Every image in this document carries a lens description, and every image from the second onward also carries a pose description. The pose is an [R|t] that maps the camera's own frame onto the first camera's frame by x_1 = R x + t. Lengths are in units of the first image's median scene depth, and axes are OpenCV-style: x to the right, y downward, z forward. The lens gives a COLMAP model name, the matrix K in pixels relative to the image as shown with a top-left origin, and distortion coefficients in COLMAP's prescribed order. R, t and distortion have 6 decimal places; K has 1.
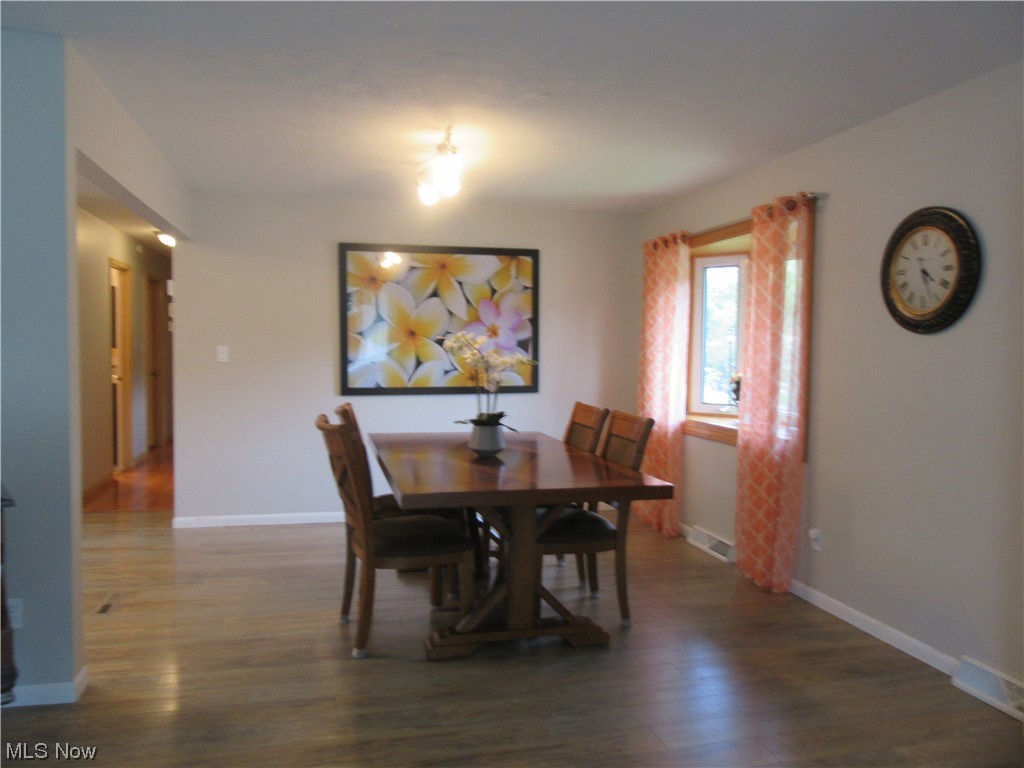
lens RADIAL K [[754.0, 0, 511.0], [0, 754.0, 386.1], [0, 0, 1]] dist [-0.007934, 0.007690]
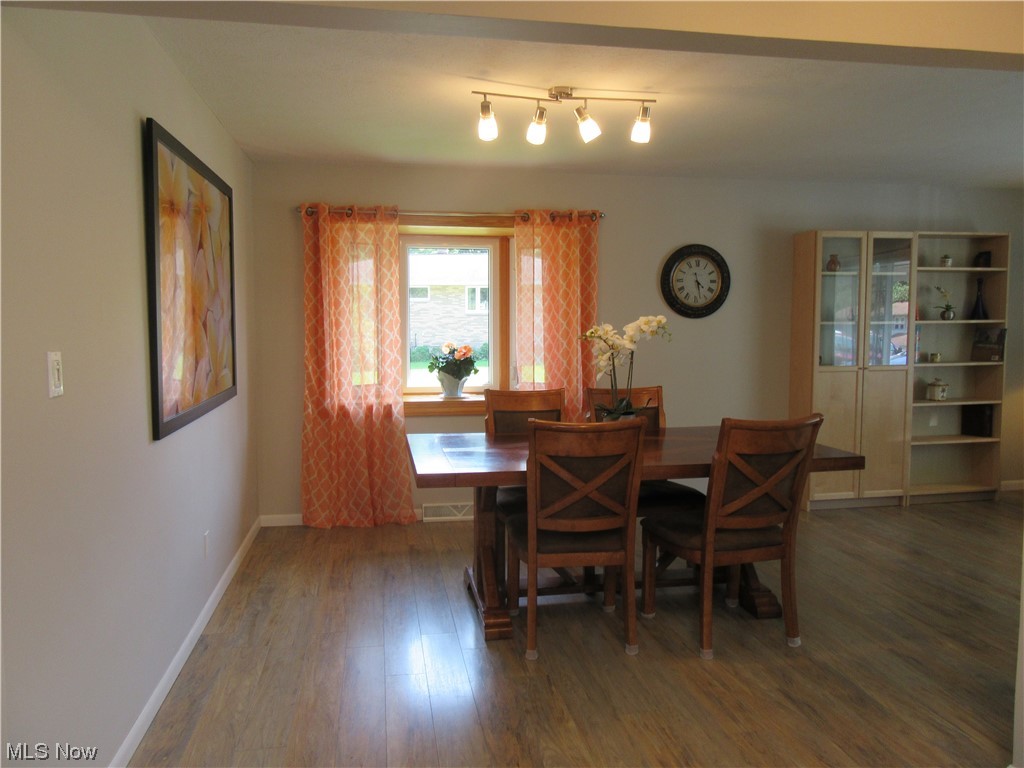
lens RADIAL K [[754.0, 0, 514.7], [0, 754.0, 384.9], [0, 0, 1]] dist [-0.007934, 0.007690]
pose [[0.069818, -0.091724, 0.993334, -1.192399], [0.055182, 0.994594, 0.087962, -0.091740], [-0.996032, 0.048673, 0.074503, 1.285472]]
